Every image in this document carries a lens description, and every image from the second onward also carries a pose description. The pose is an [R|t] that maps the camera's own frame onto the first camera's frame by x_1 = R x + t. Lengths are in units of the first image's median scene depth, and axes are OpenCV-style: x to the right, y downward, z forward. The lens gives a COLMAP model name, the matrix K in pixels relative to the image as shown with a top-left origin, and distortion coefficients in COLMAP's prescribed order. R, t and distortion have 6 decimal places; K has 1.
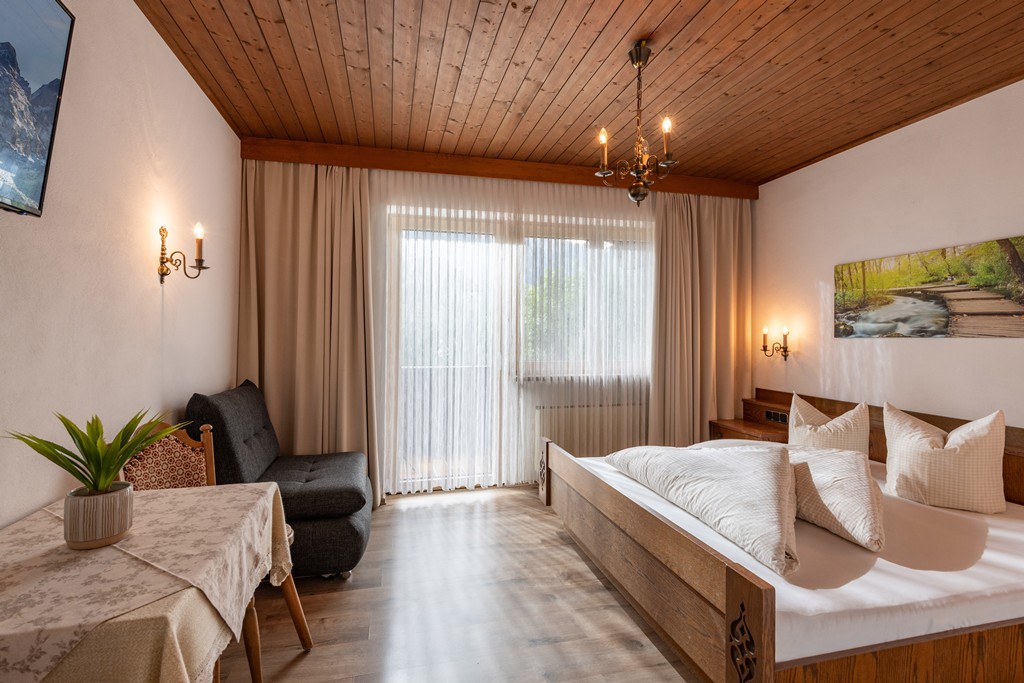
lens RADIAL K [[469.3, 0, 513.3], [0, 469.3, 336.0], [0, 0, 1]] dist [0.002595, -0.001866]
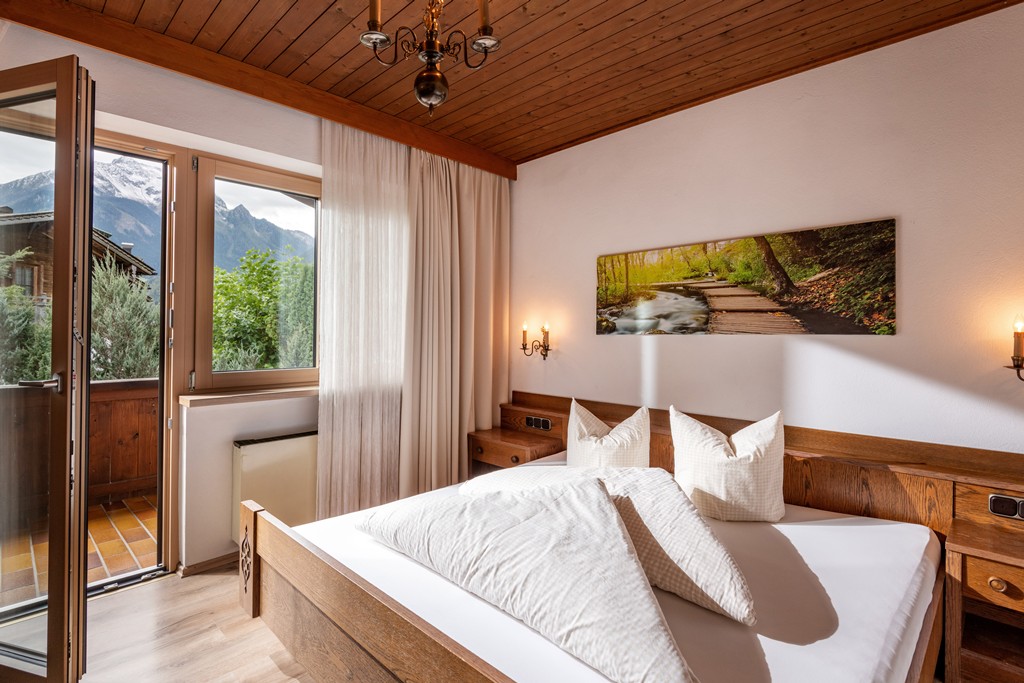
lens RADIAL K [[508.1, 0, 500.7], [0, 508.1, 327.8], [0, 0, 1]] dist [0.000185, -0.000534]
pose [[0.863838, 0.005996, 0.503734, 0.015032], [-0.000977, 0.999947, -0.010227, 0.000552], [-0.503769, 0.008342, 0.863798, 0.272923]]
